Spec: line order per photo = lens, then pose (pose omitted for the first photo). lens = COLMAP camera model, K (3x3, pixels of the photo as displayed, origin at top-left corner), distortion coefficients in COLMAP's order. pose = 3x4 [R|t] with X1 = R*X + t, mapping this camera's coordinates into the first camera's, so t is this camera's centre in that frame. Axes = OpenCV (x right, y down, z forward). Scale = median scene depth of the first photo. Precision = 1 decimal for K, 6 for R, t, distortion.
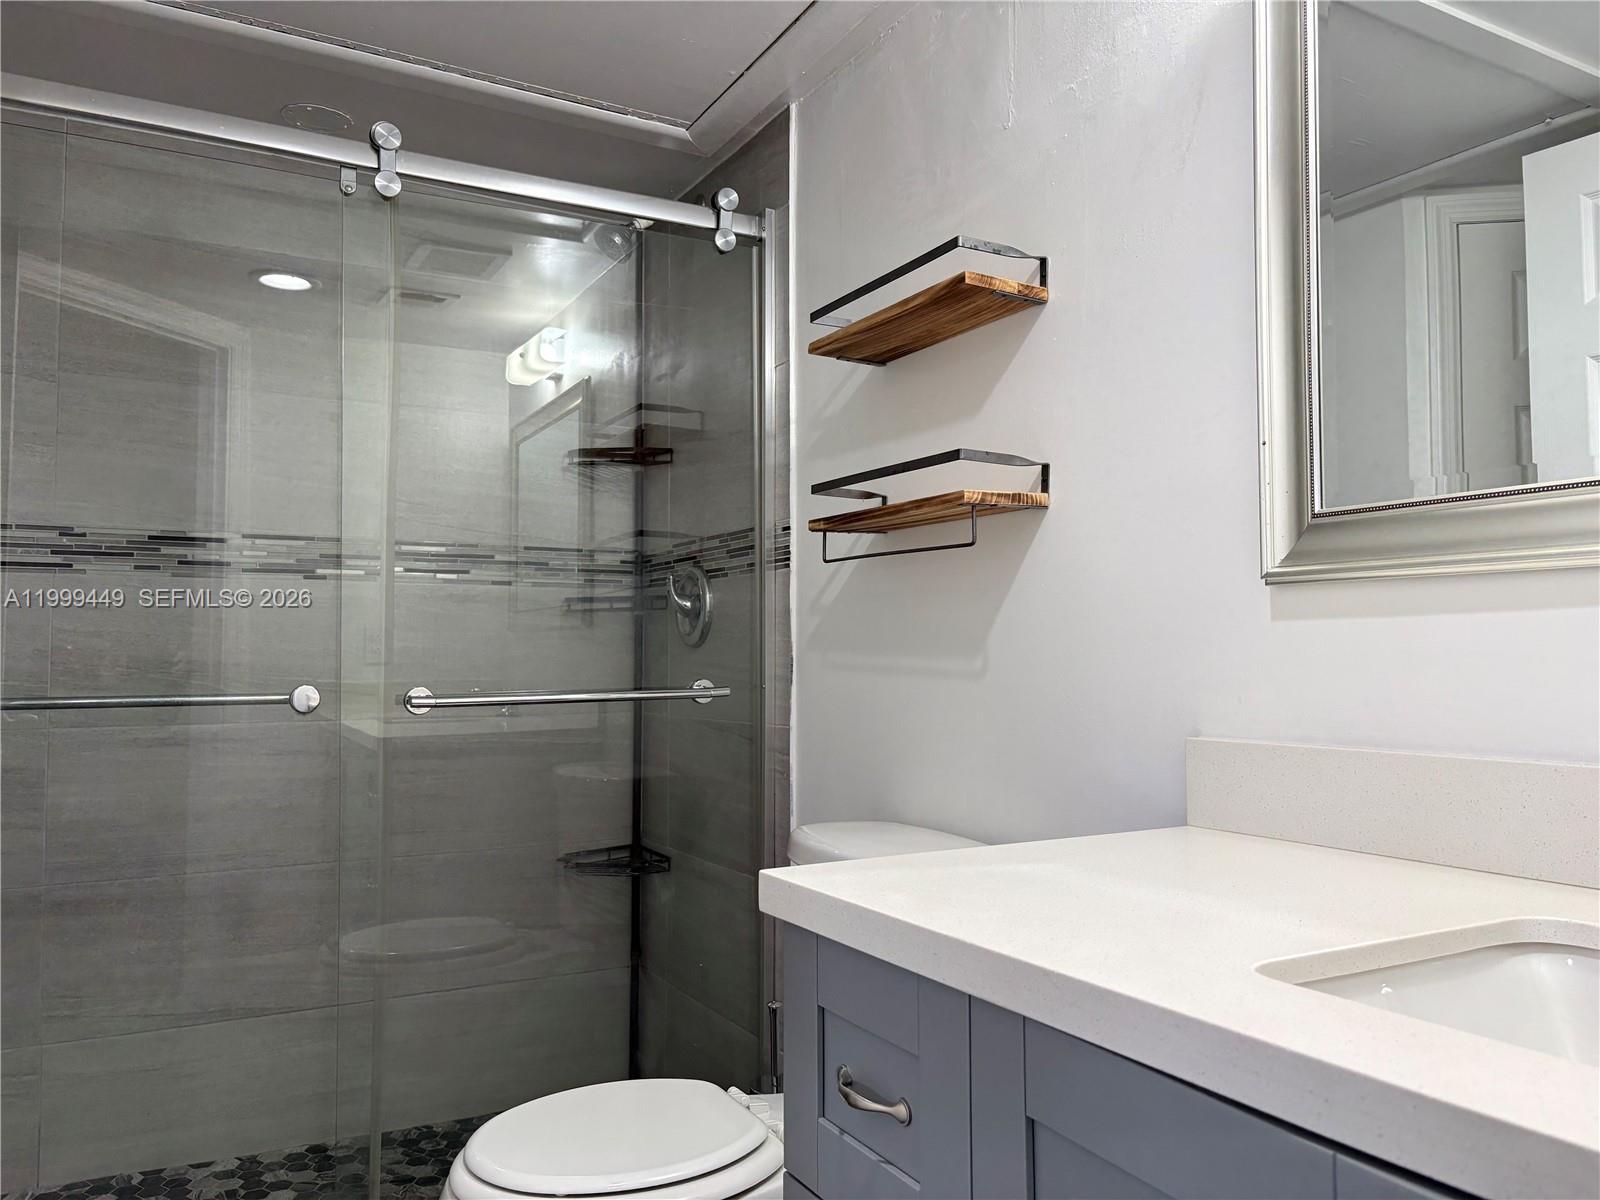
lens RADIAL K [[1216.2, 0, 806.6], [0, 1216.2, 600.5], [0, 0, 1]] dist [0.024994, -0.000160]
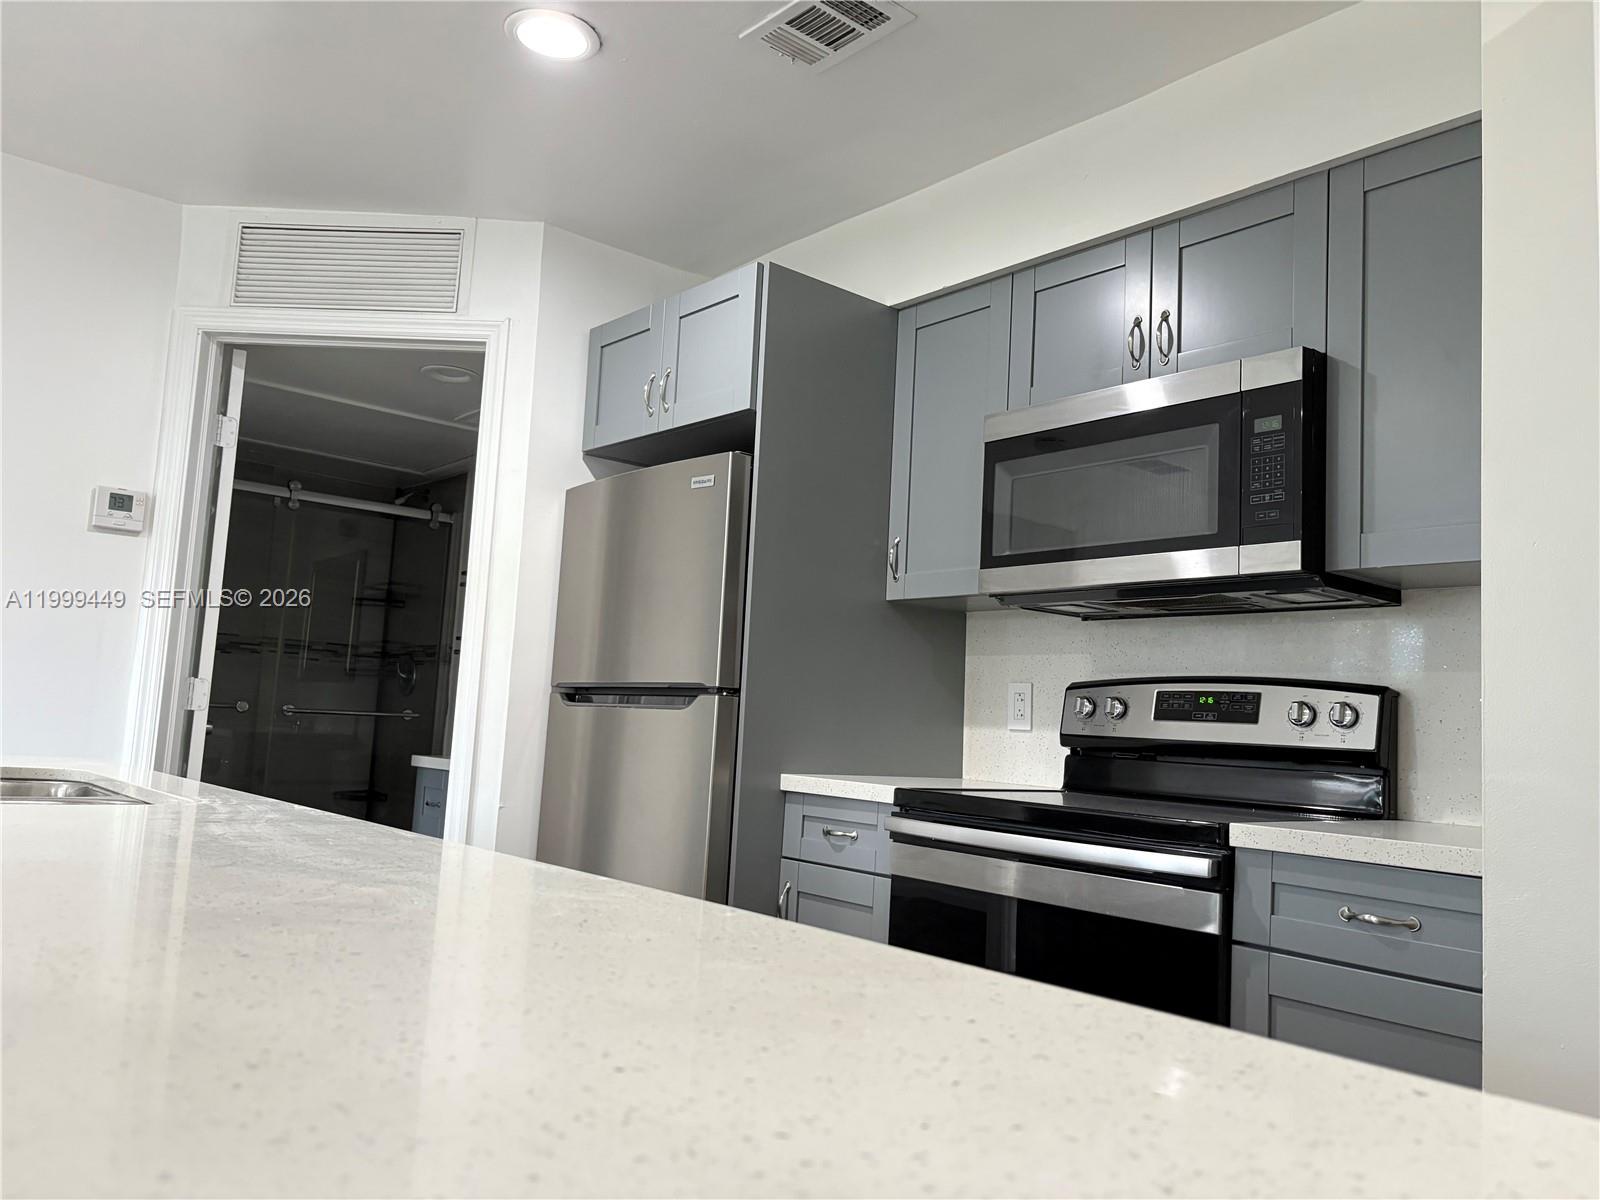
lens RADIAL K [[1216.2, 0, 806.6], [0, 1216.2, 600.5], [0, 0, 1]] dist [0.024994, -0.000160]
pose [[0.976663, 0.078021, 0.200104, 0.160464], [-0.066047, 0.995642, -0.065843, -0.036283], [-0.204369, 0.051091, 0.977560, -1.318651]]
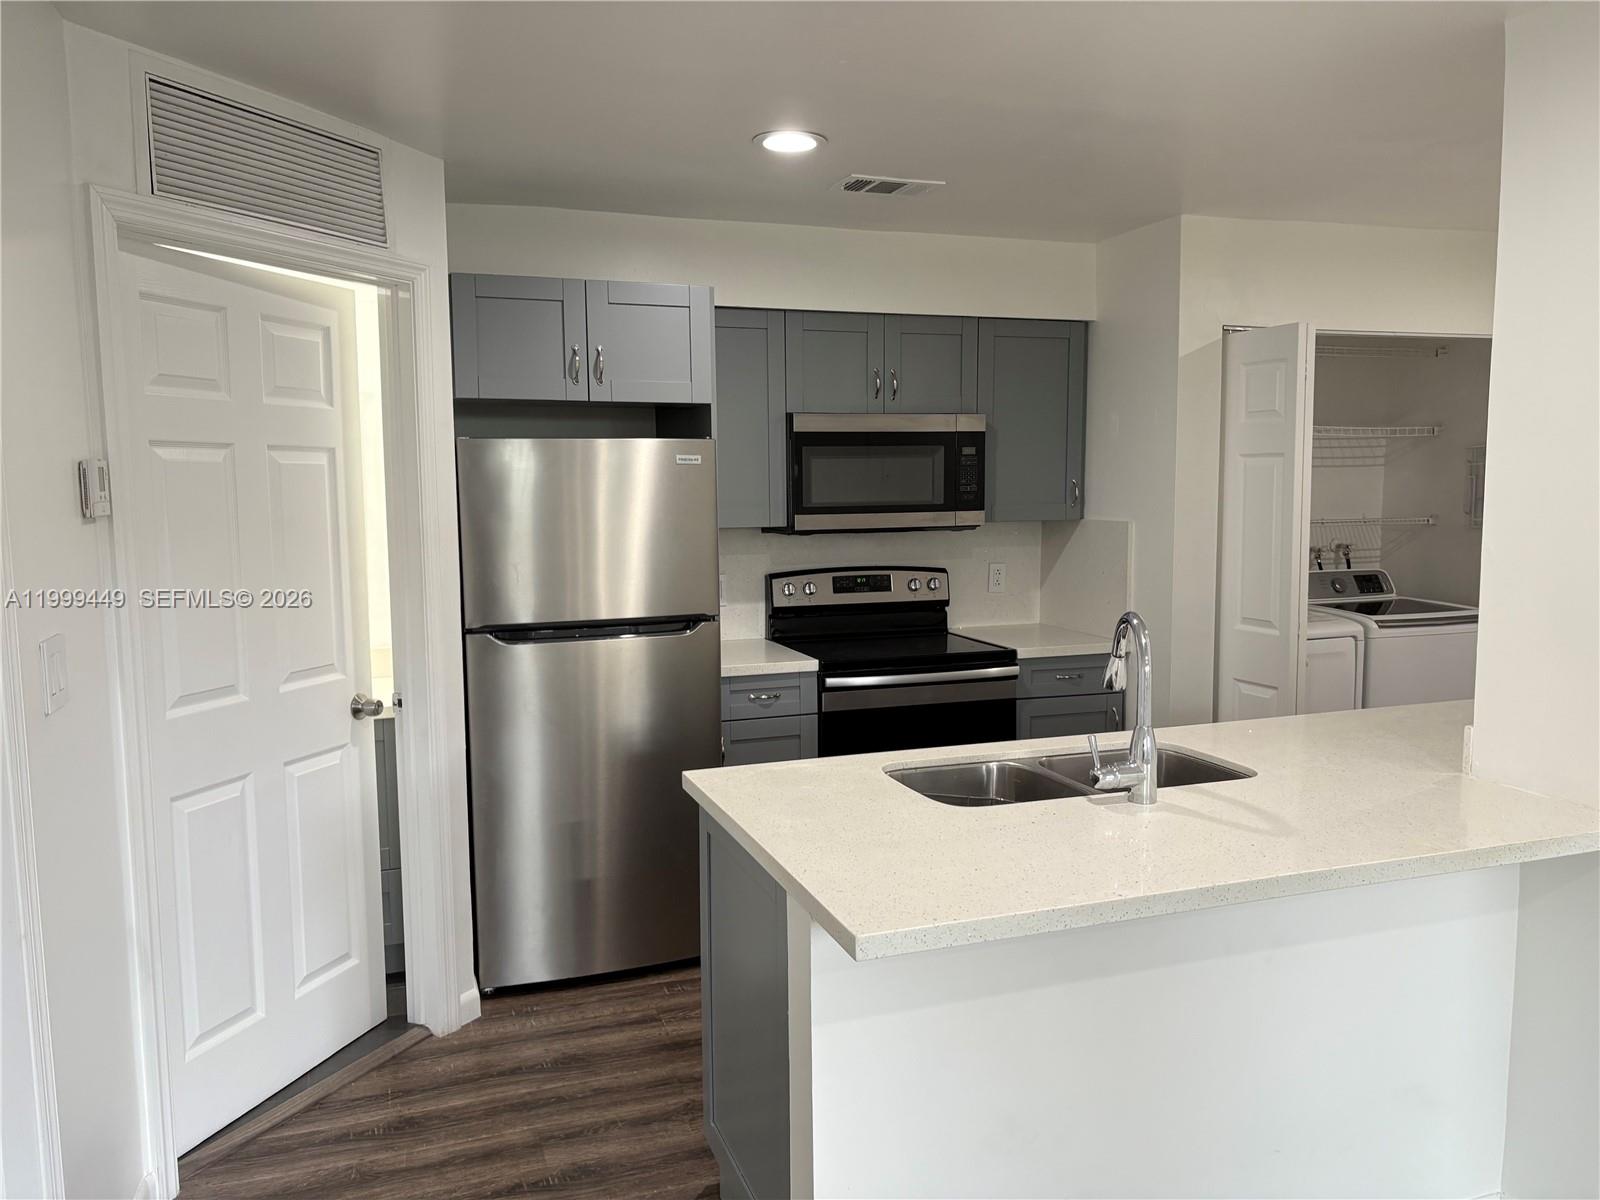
lens RADIAL K [[1216.2, 0, 806.6], [0, 1216.2, 600.5], [0, 0, 1]] dist [0.024994, -0.000160]
pose [[0.149073, -0.096774, 0.984079, -1.137720], [-0.035116, 0.994054, 0.103074, -0.199490], [-0.988202, -0.049922, 0.144789, -0.571298]]
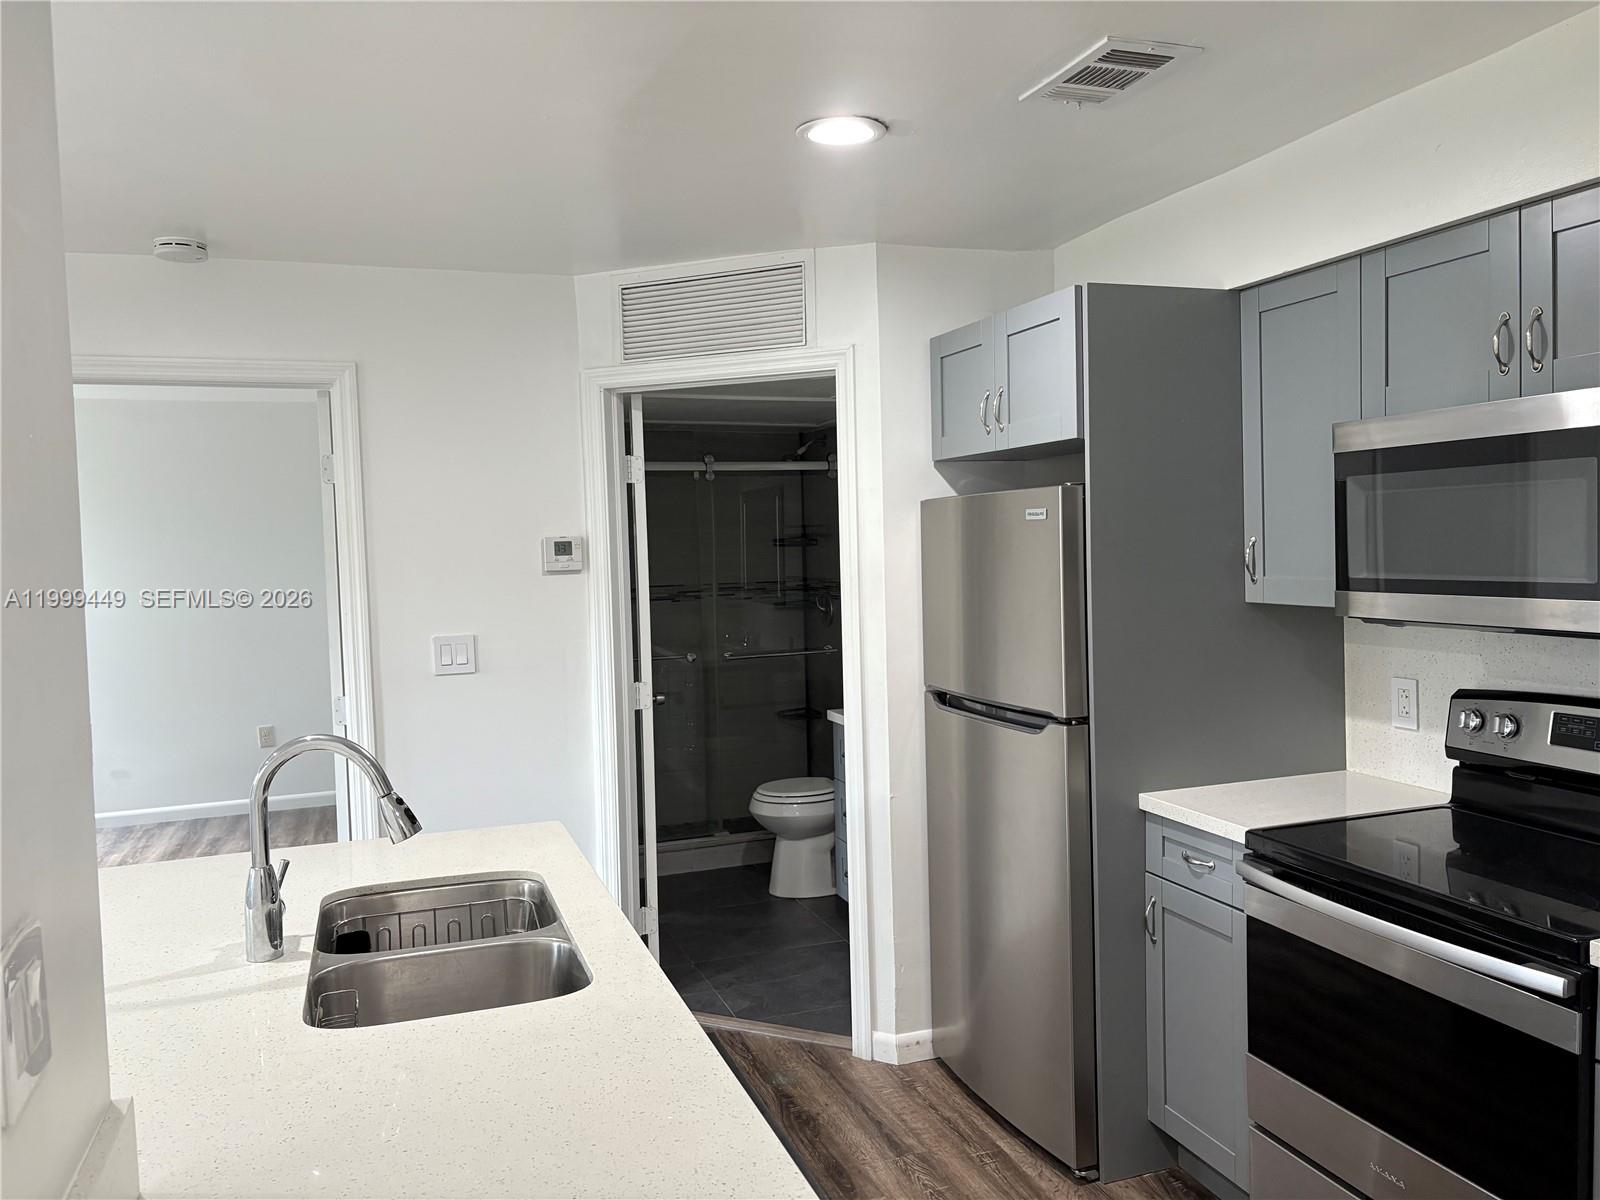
lens RADIAL K [[1204.7, 0, 806.5], [0, 1204.7, 601.1], [0, 0, 1]] dist [0.045412, -0.072249]
pose [[0.987467, -0.017364, -0.156871, 0.244551], [0.032726, 0.994854, 0.095885, -0.246115], [0.154398, -0.099817, 0.982954, -1.365477]]
